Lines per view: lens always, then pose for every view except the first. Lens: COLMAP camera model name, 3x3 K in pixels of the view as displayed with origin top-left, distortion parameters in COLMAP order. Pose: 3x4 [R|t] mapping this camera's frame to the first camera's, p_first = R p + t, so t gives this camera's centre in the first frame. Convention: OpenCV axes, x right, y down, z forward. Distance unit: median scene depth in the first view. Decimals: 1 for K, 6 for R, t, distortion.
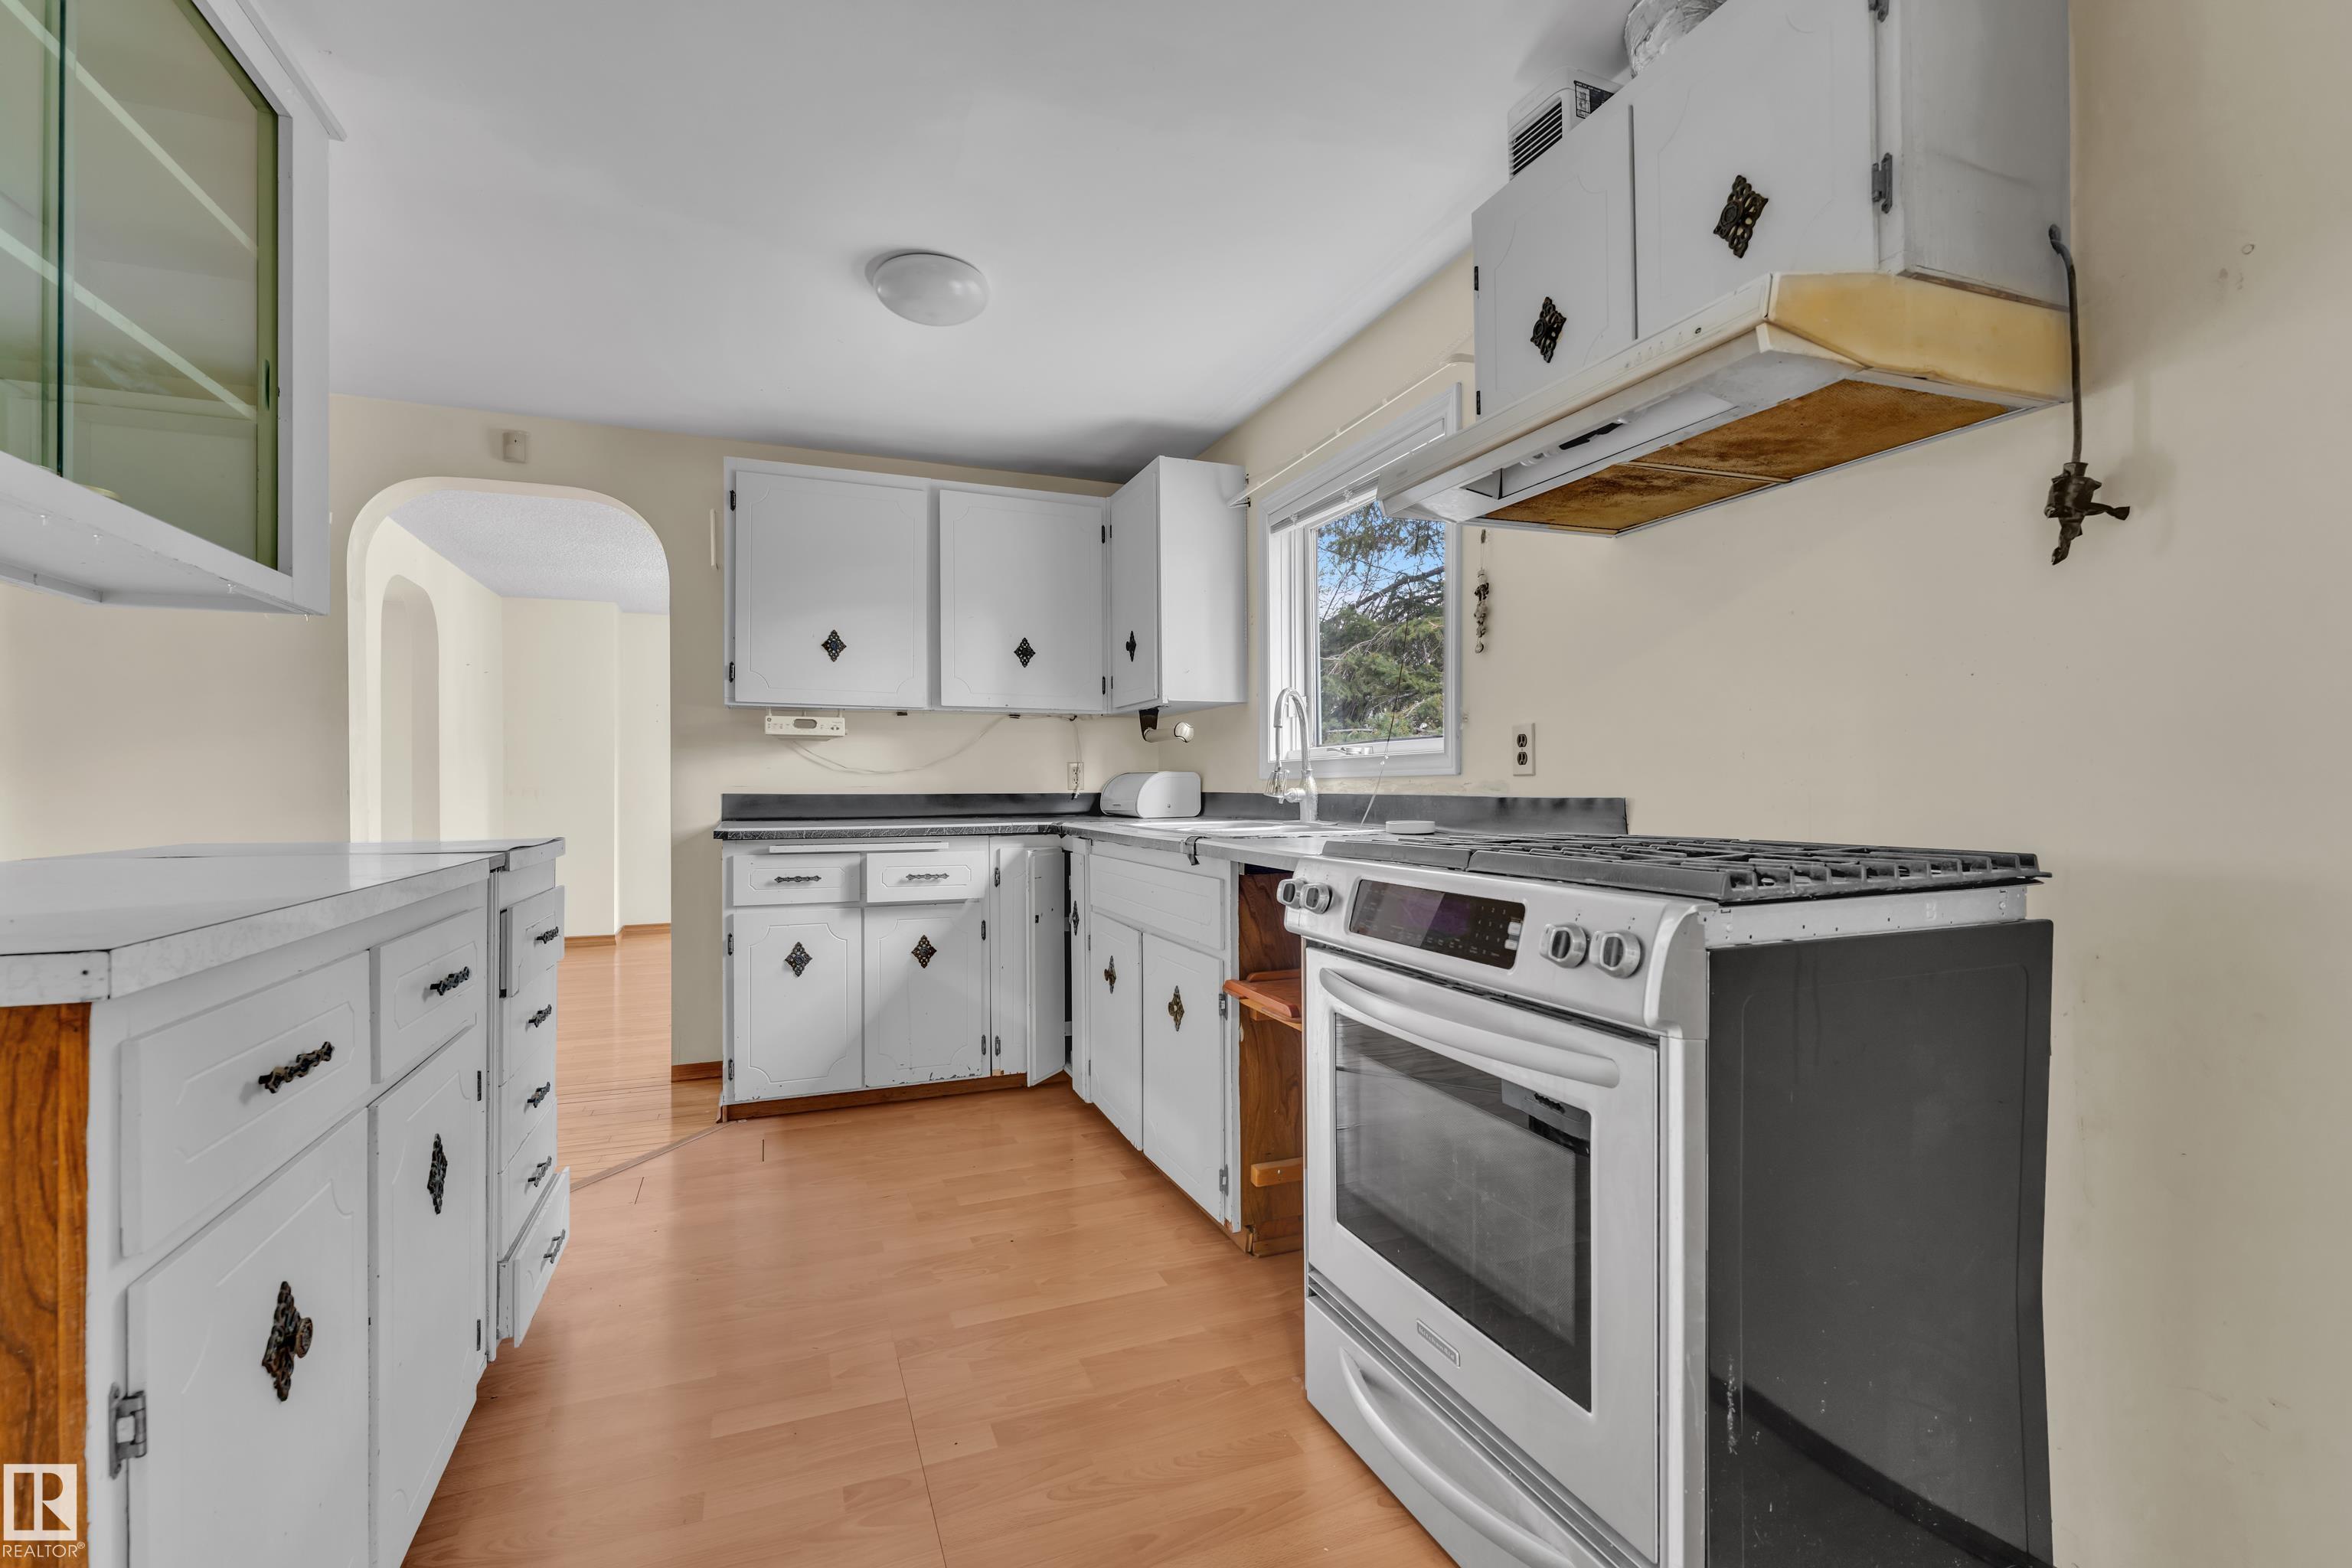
lens RADIAL K [[1021.8, 0, 1167.2], [0, 1021.8, 789.5], [0, 0, 1]] dist [-0.001985, -0.000182]
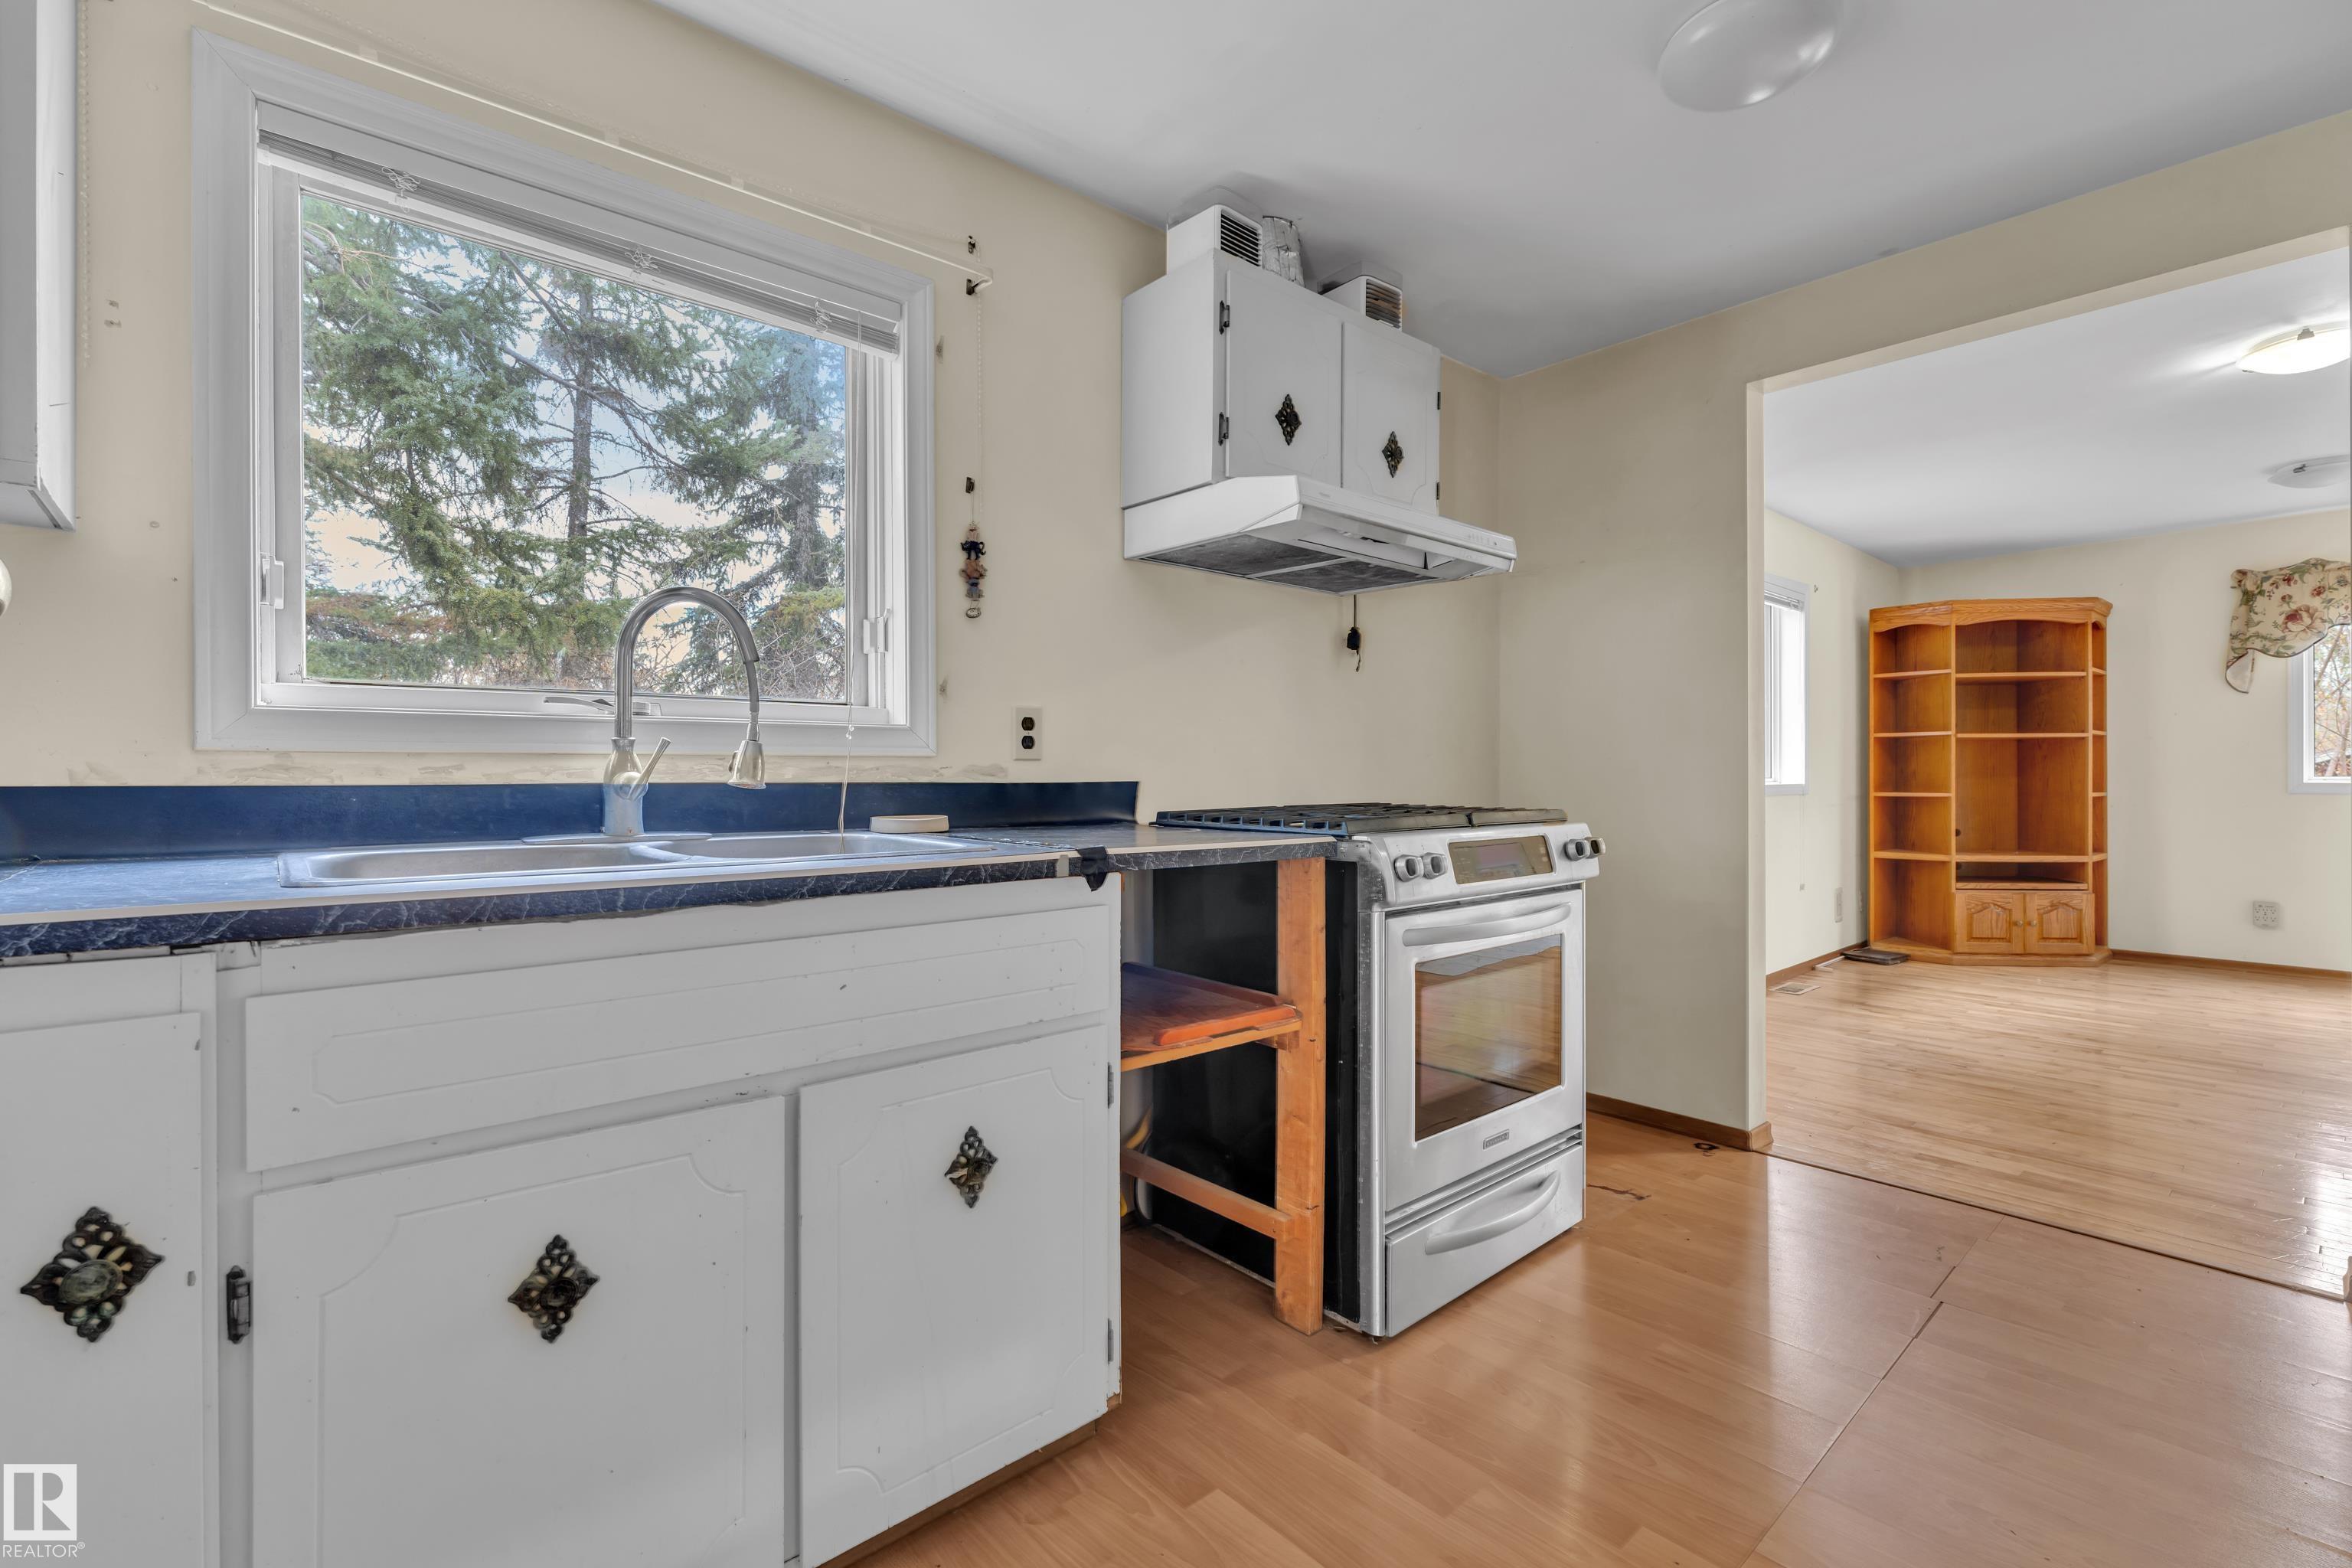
lens RADIAL K [[1021.8, 0, 1179.1], [0, 1021.8, 777.9], [0, 0, 1]] dist [-0.001985, -0.000182]
pose [[-0.338178, -0.000418, 0.941082, -0.577302], [0.003331, 0.999993, 0.001642, 0.002150], [-0.941076, 0.003690, -0.338174, 1.129802]]
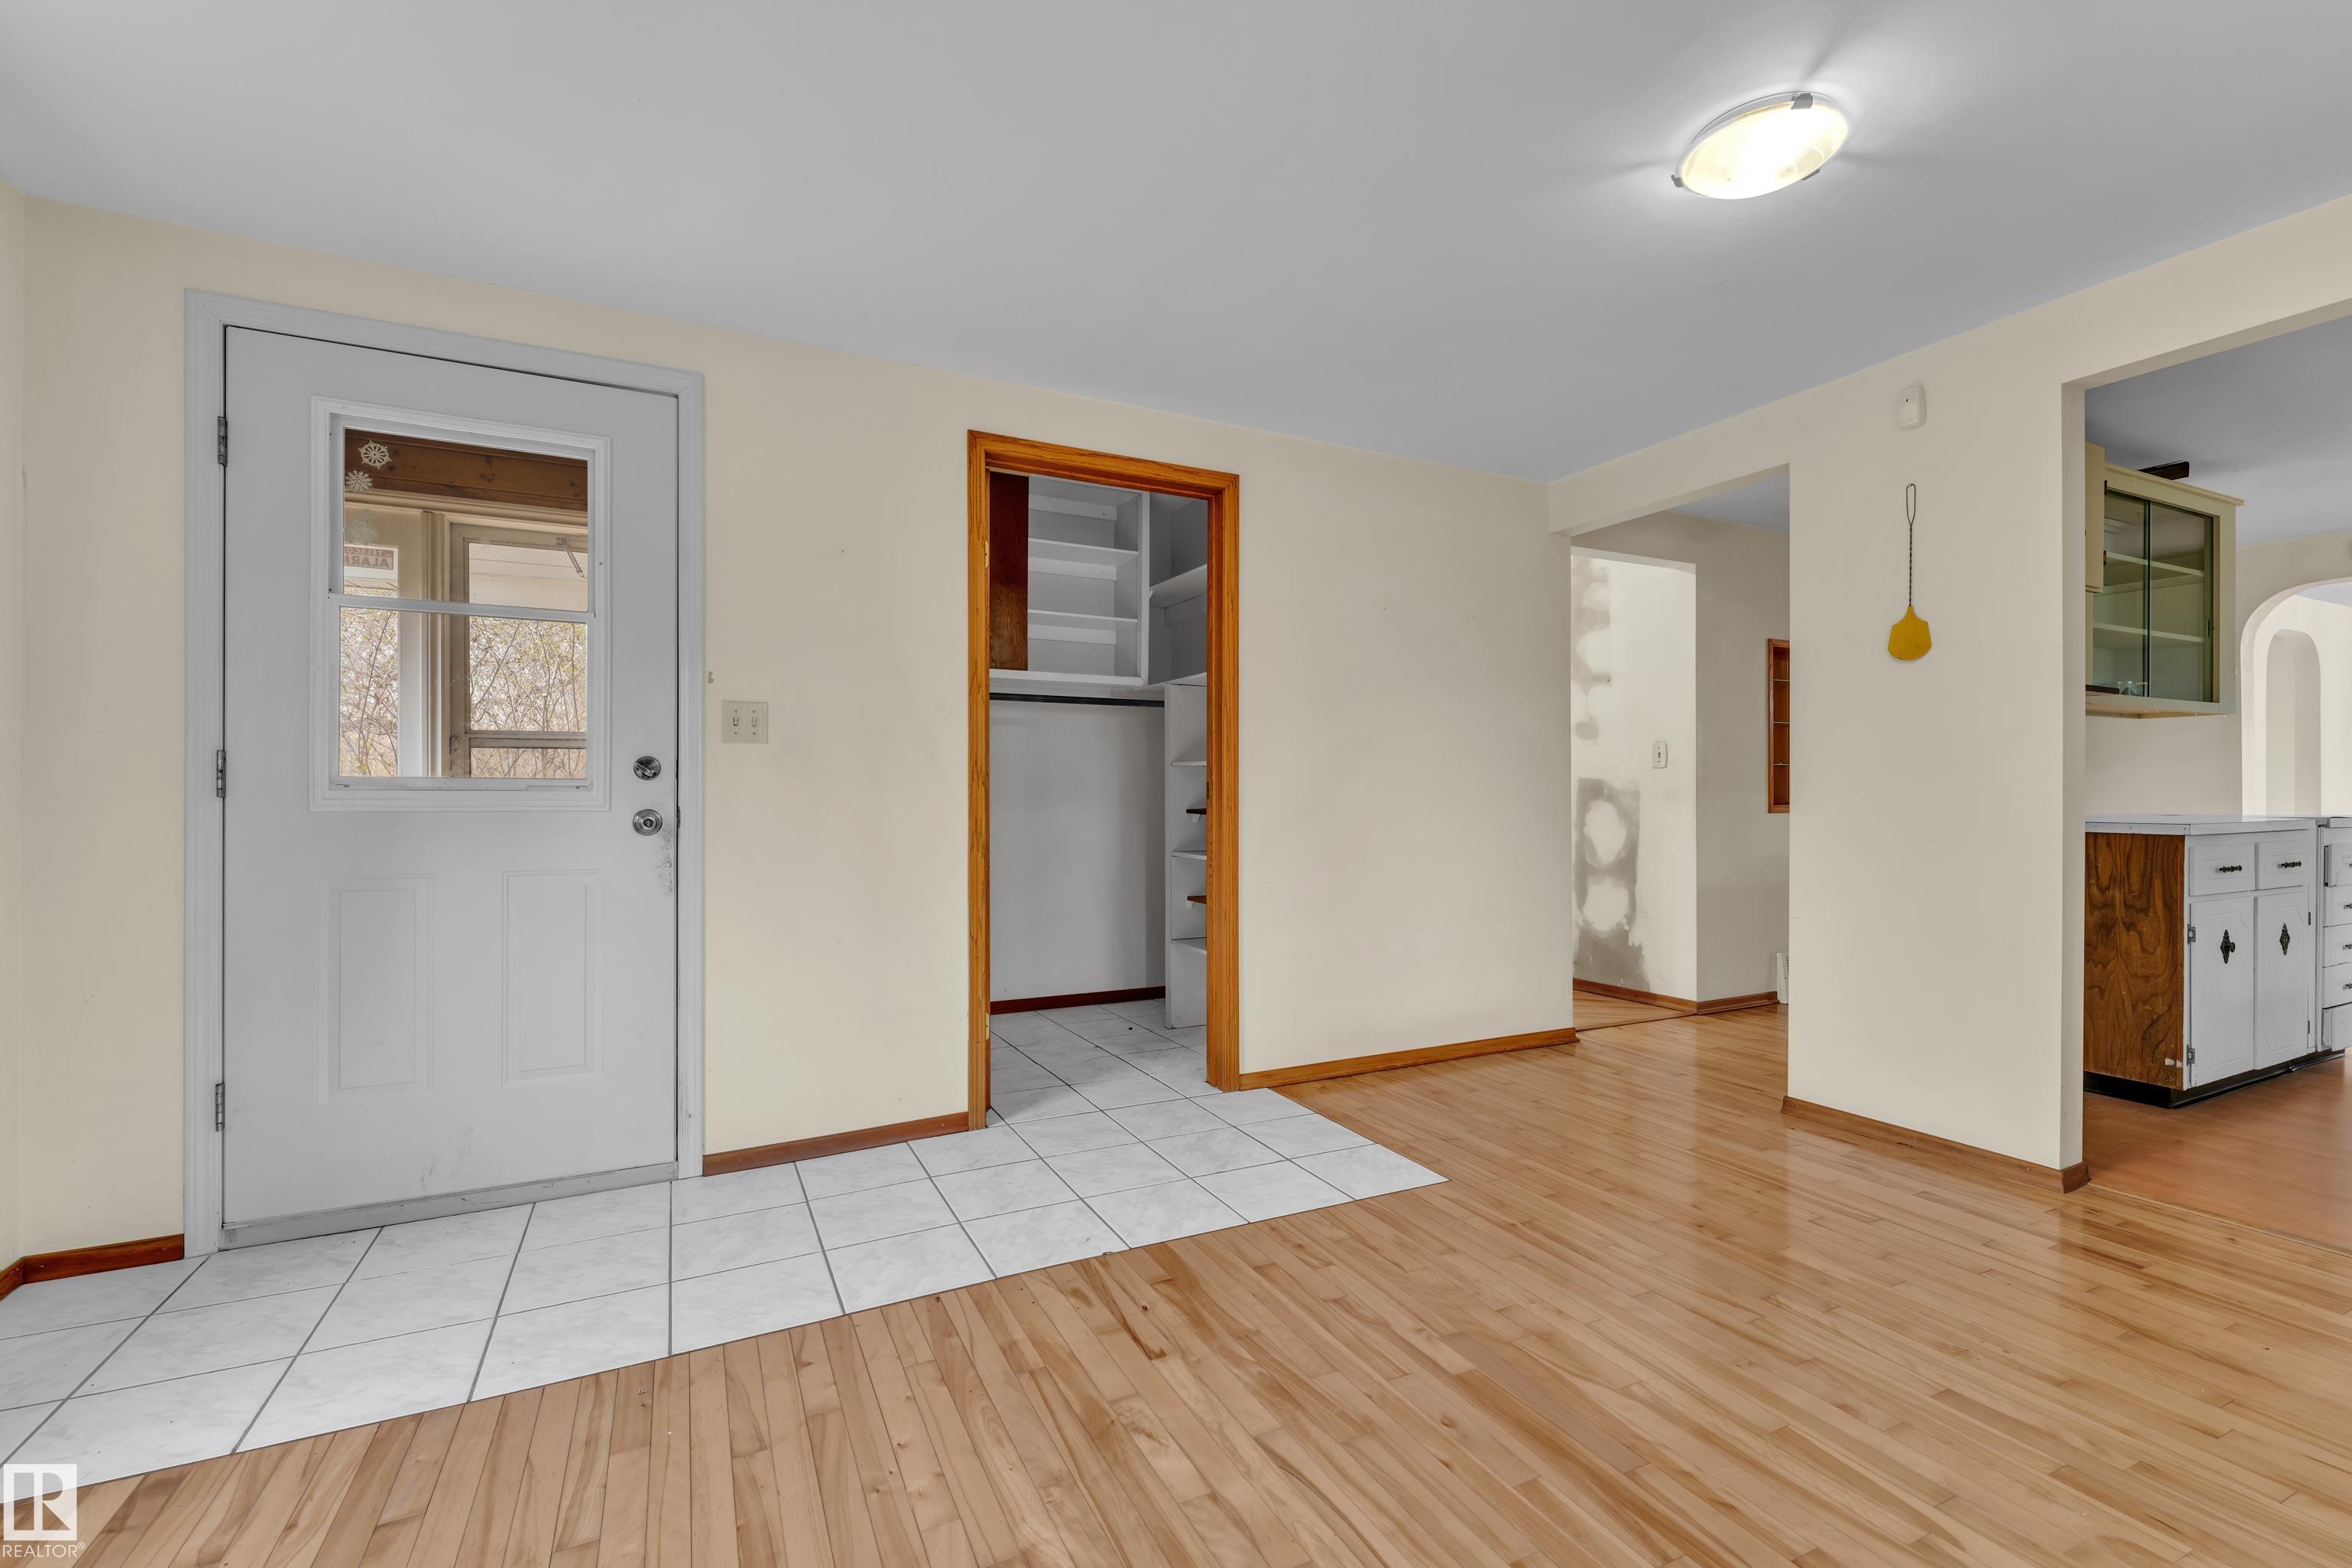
lens RADIAL K [[1021.8, 0, 1180.8], [0, 1021.8, 790.6], [0, 0, 1]] dist [-0.001985, -0.000182]
pose [[0.092020, -0.001461, -0.995756, 0.922683], [0.003056, 0.999995, -0.001184, -0.002143], [0.995752, -0.002934, 0.092024, -1.166951]]
